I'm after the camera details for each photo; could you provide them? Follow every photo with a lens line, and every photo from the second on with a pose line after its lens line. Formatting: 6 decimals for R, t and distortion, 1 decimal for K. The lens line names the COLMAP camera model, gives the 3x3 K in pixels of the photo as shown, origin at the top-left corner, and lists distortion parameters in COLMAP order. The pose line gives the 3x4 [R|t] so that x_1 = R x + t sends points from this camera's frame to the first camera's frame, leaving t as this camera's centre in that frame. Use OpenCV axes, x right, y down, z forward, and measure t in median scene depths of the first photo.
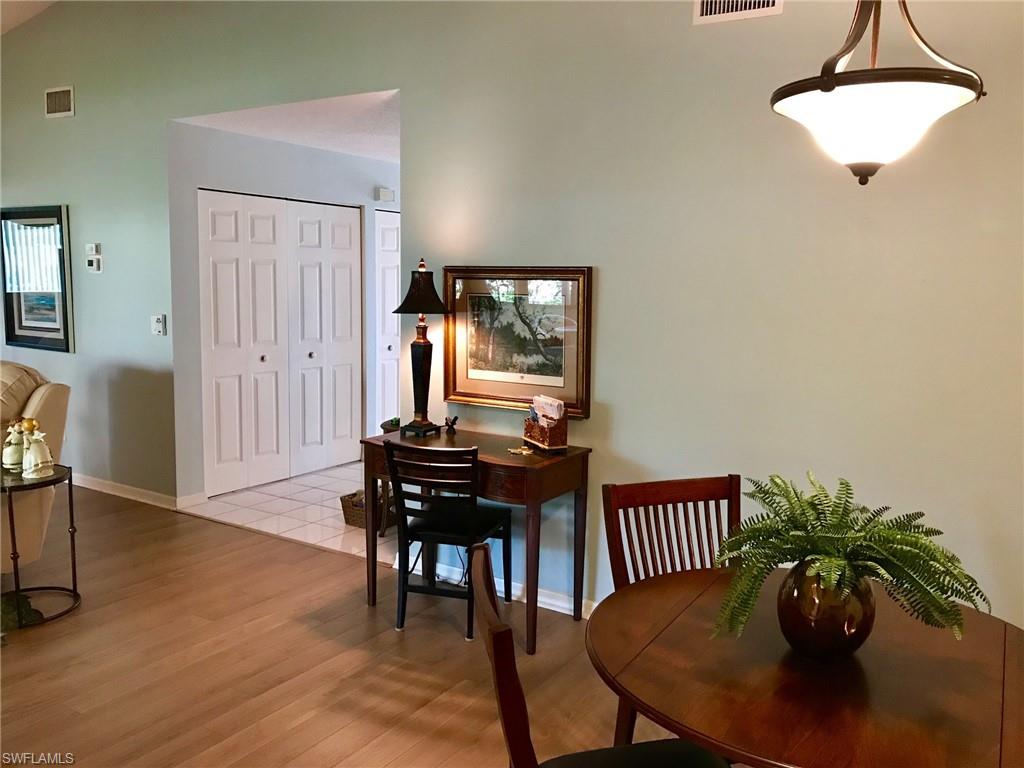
lens RADIAL K [[842.6, 0, 512.0], [0, 842.6, 384.0], [0, 0, 1]] dist [0.058577, -0.000938]
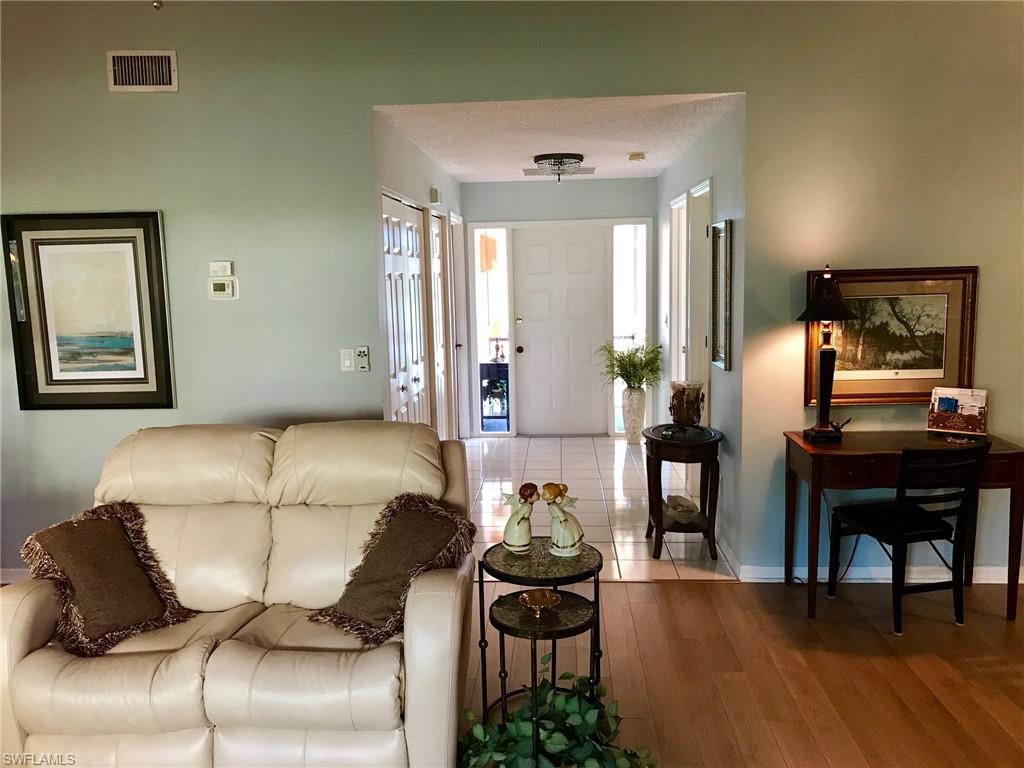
lens RADIAL K [[842.6, 0, 512.0], [0, 842.6, 384.0], [0, 0, 1]] dist [0.058577, -0.000938]
pose [[0.865308, -0.105413, 0.490031, -0.925682], [0.100789, 0.994260, 0.035903, -0.081194], [-0.491002, 0.018322, 0.870966, 0.307845]]
